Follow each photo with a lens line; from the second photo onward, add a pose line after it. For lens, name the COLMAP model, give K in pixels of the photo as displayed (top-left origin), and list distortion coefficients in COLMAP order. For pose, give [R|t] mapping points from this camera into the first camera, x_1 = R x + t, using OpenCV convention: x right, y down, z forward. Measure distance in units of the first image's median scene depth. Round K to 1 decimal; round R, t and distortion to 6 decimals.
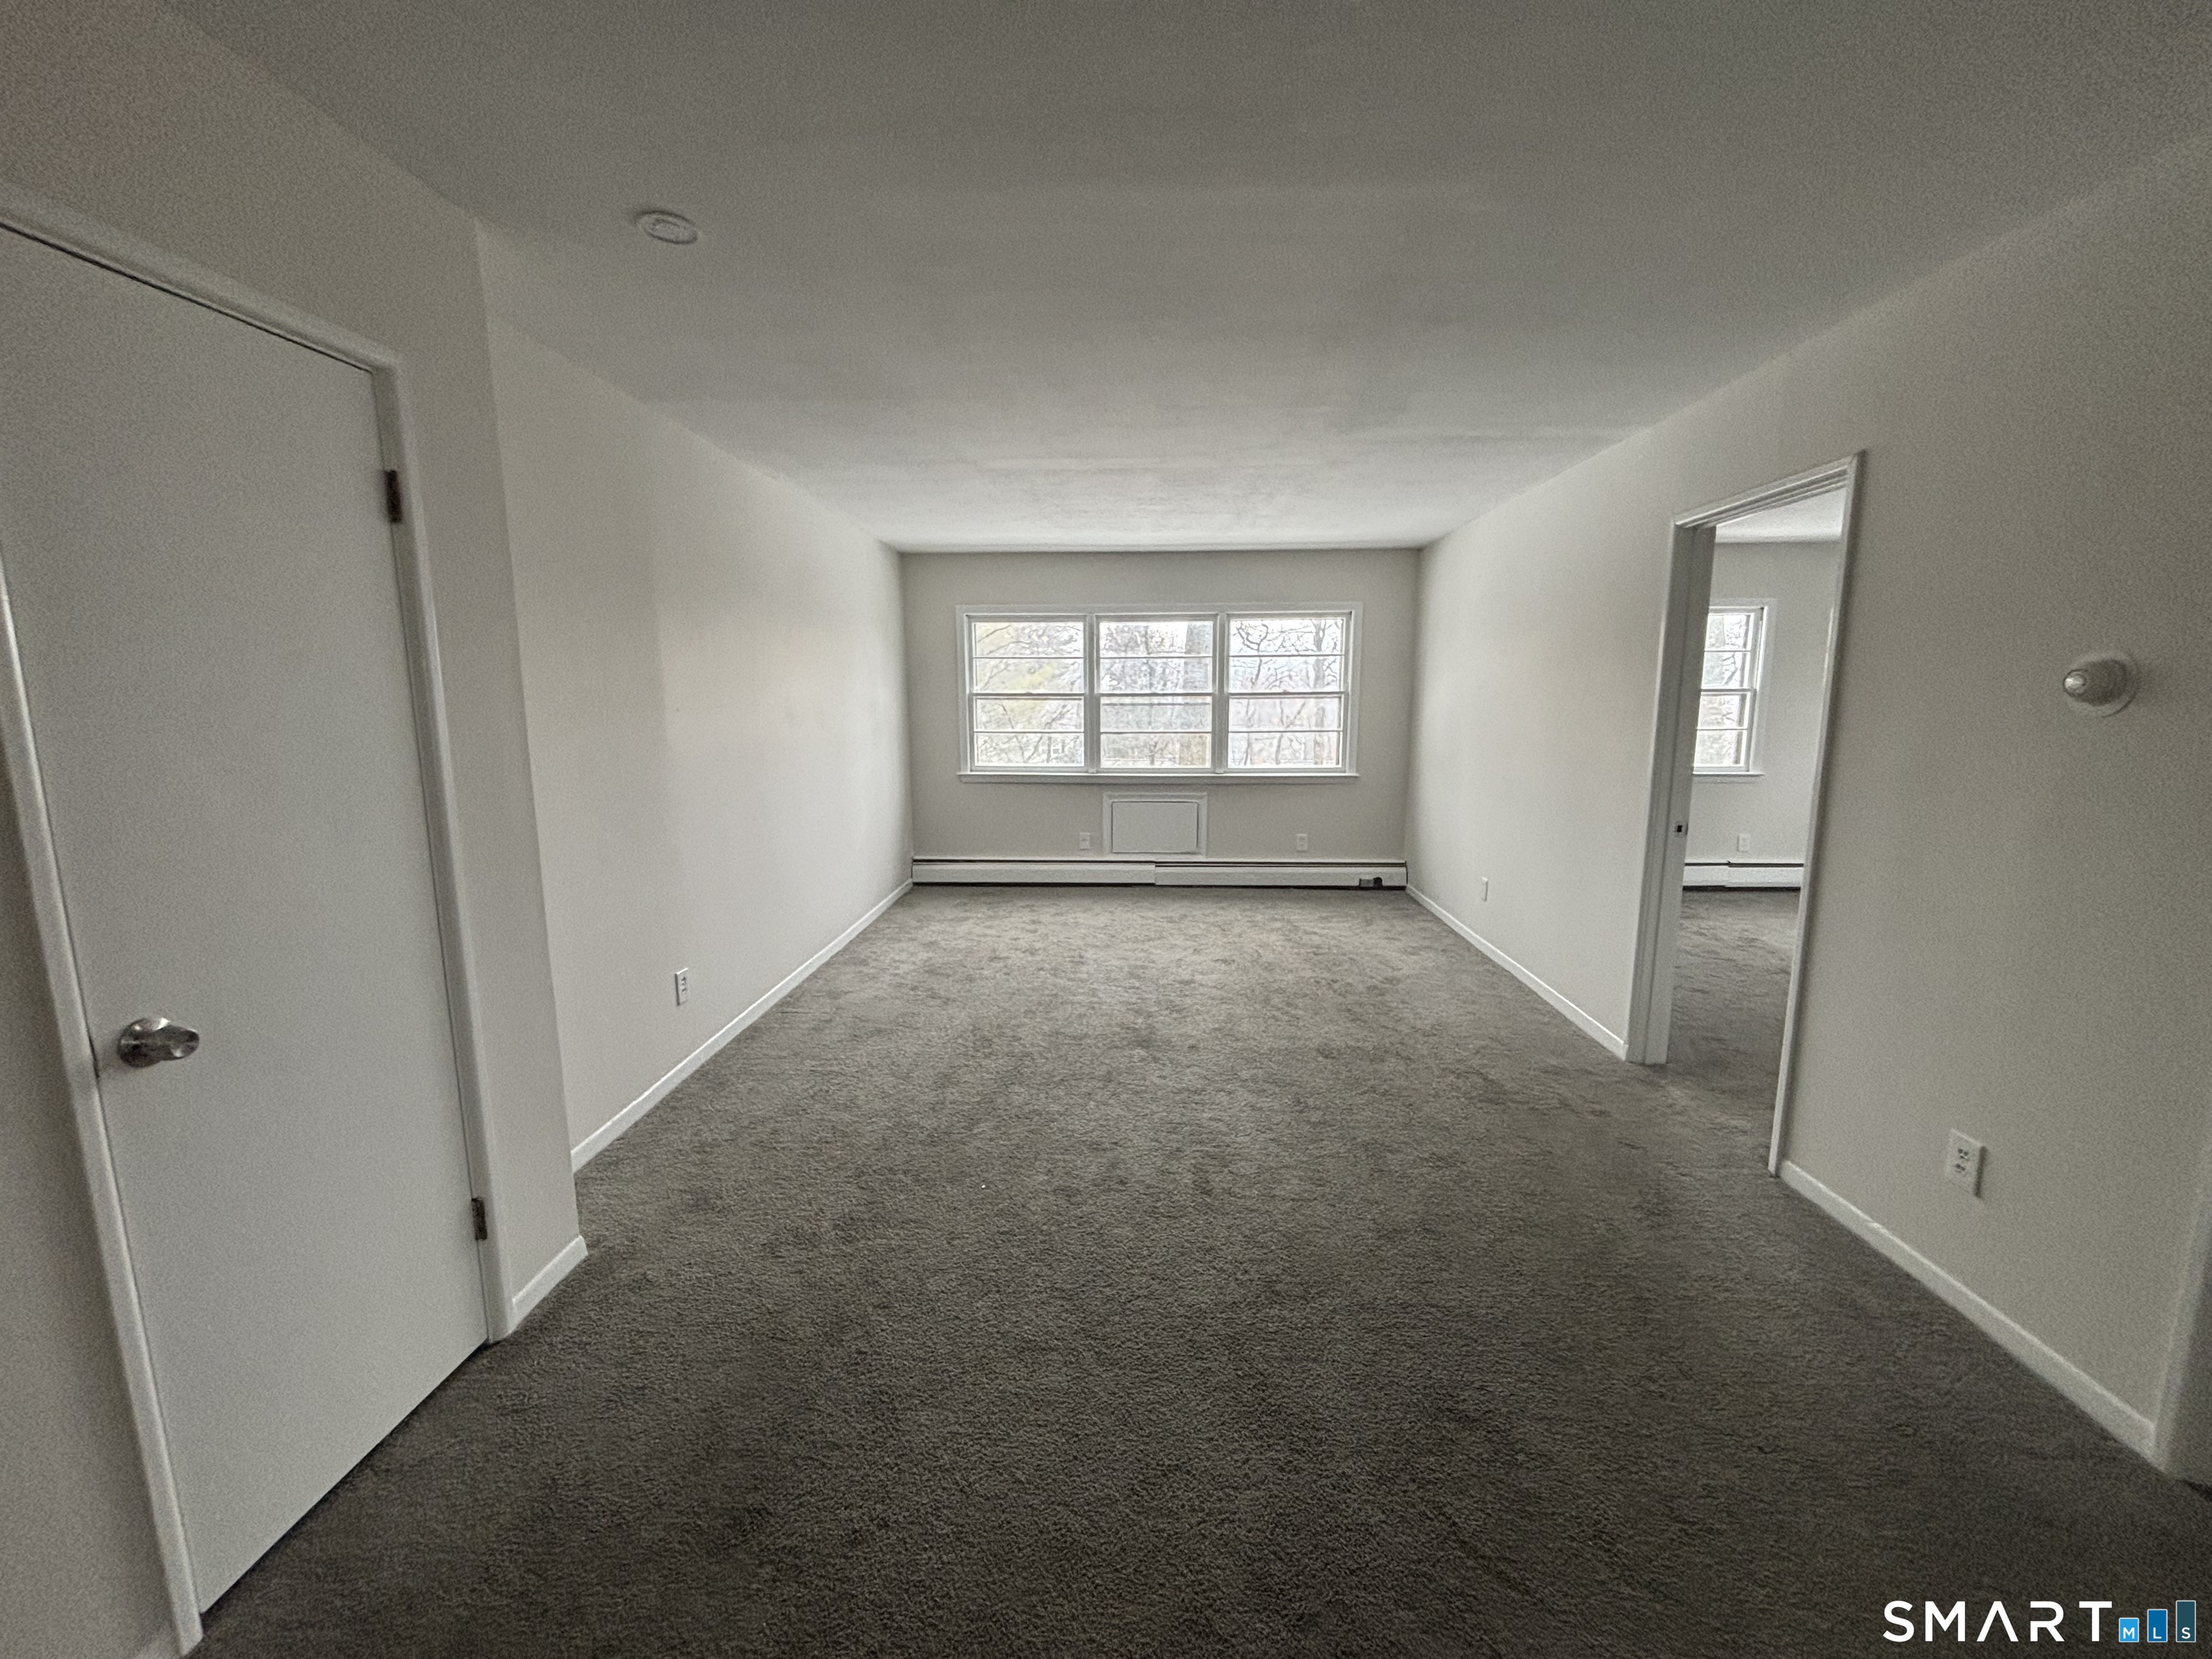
lens RADIAL K [[897.5, 0, 1119.7], [0, 897.5, 826.5], [0, 0, 1]] dist [0.003611, 0.000306]
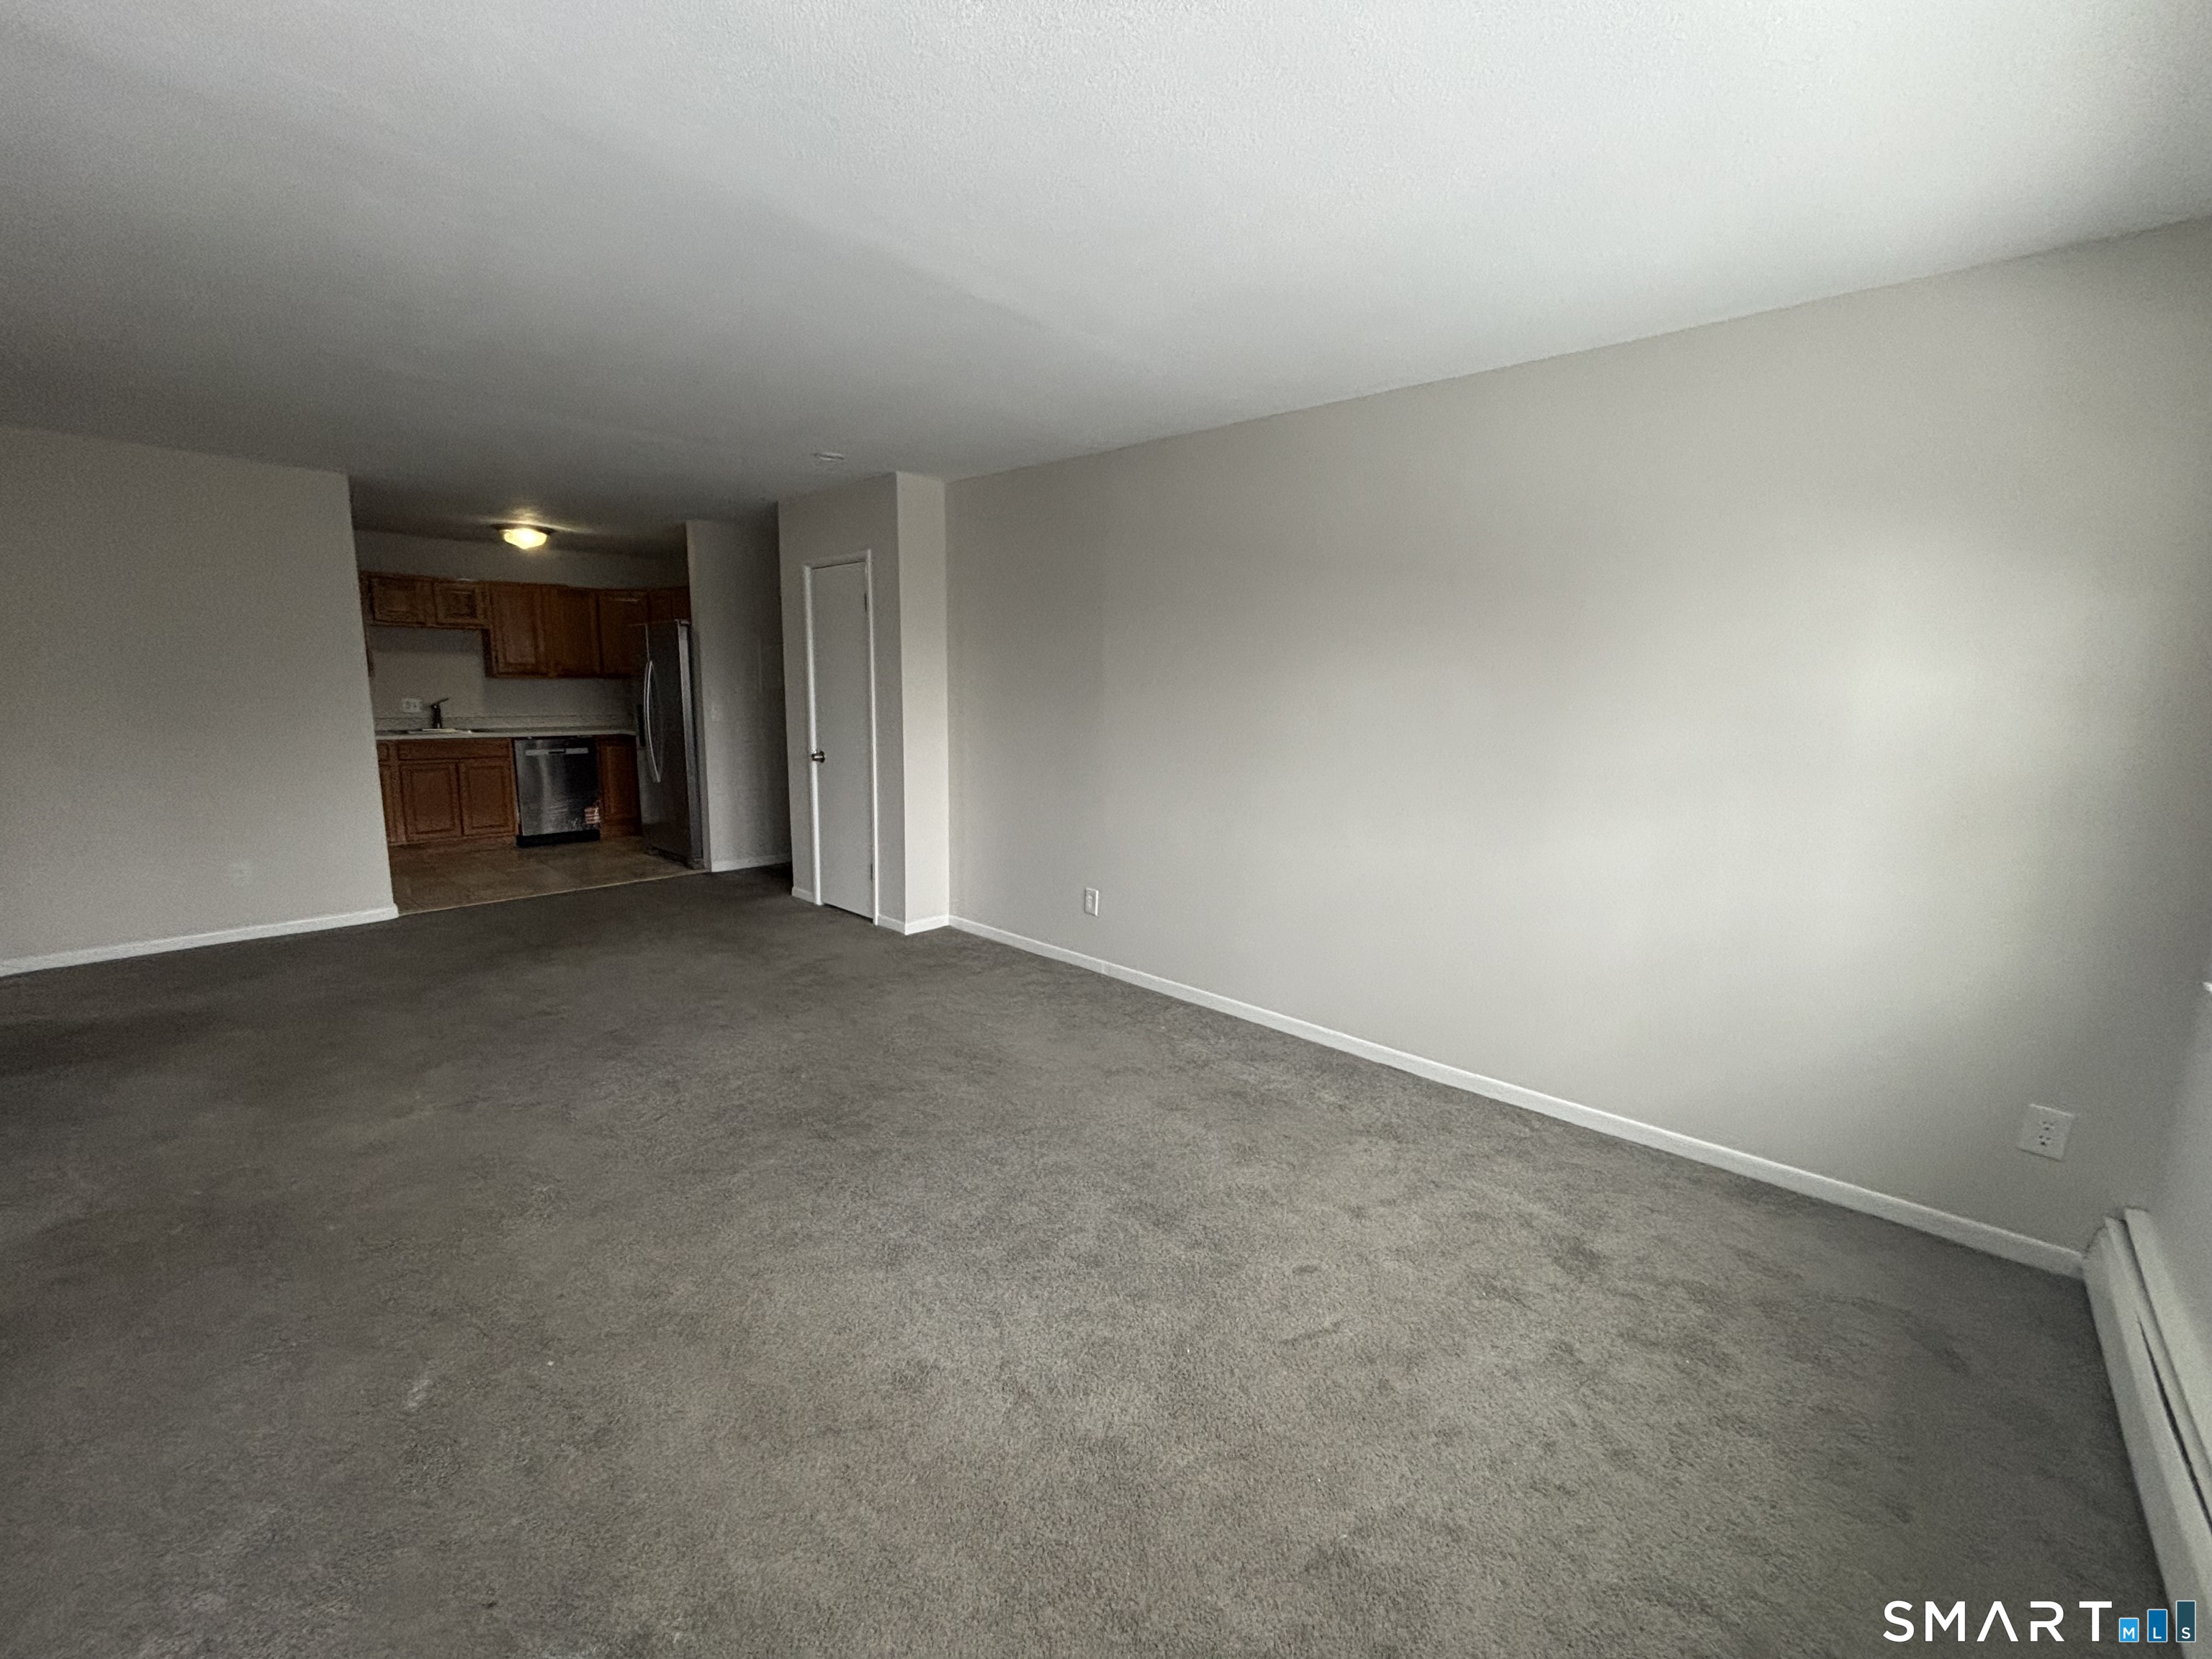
lens RADIAL K [[897.5, 0, 1102.8], [0, 897.5, 826.4], [0, 0, 1]] dist [0.003611, 0.000306]
pose [[-0.646527, 0.113046, -0.754469, 0.338228], [-0.137165, 0.955619, 0.260726, -0.191379], [0.750459, 0.272053, -0.602327, 1.290386]]
